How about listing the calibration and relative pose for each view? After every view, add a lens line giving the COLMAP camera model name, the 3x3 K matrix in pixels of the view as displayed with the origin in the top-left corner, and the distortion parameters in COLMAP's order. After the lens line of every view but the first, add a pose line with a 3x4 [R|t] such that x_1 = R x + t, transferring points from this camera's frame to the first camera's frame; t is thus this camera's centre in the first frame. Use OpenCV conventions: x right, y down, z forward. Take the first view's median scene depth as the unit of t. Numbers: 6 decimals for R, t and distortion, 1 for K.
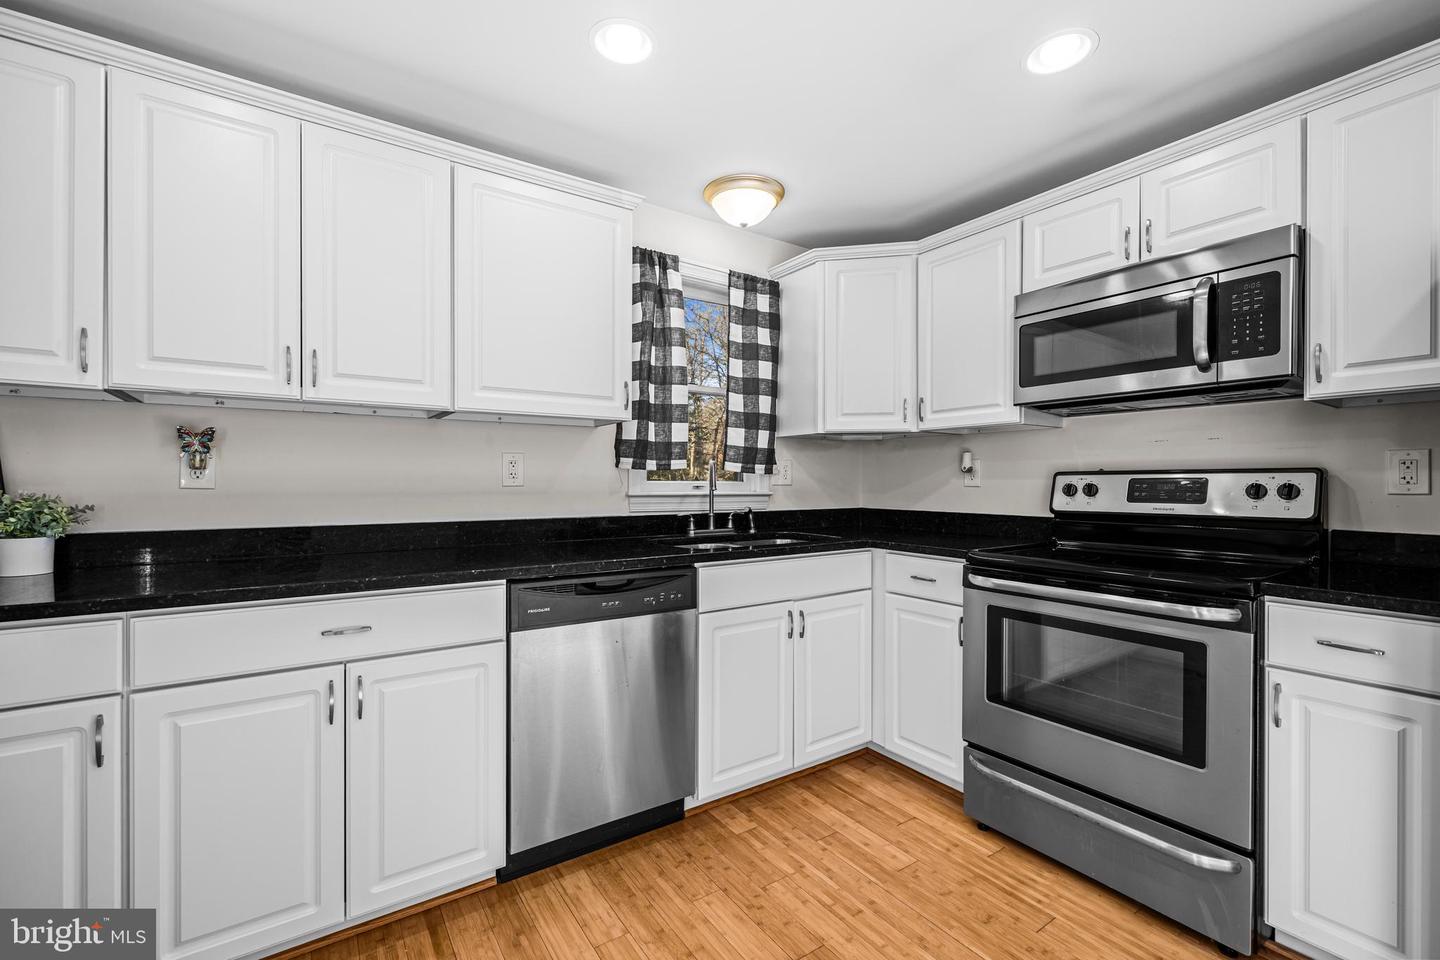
lens RADIAL K [[613.0, 0, 721.0], [0, 613.0, 483.5], [0, 0, 1]] dist [-0.002670, 0.000363]
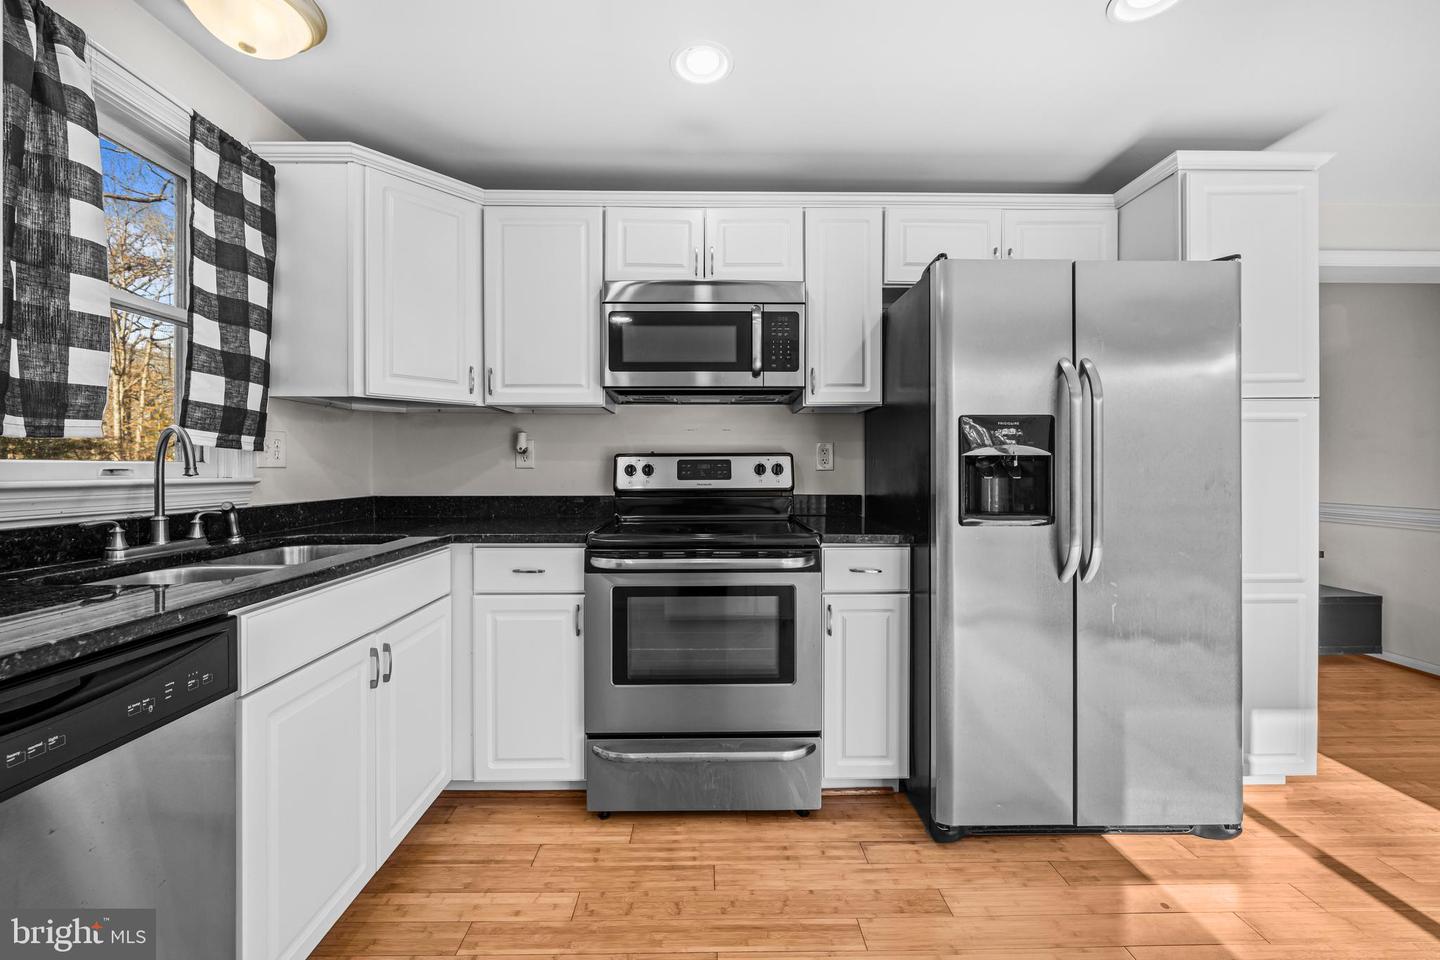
lens RADIAL K [[557.3, 0, 716.7], [0, 557.3, 467.9], [0, 0, 1]] dist [0.000641, -0.000163]
pose [[0.553858, -0.004588, 0.832599, -0.195189], [0.004349, 0.999987, 0.002618, 0.004930], [-0.832600, 0.002171, 0.553871, 0.330041]]
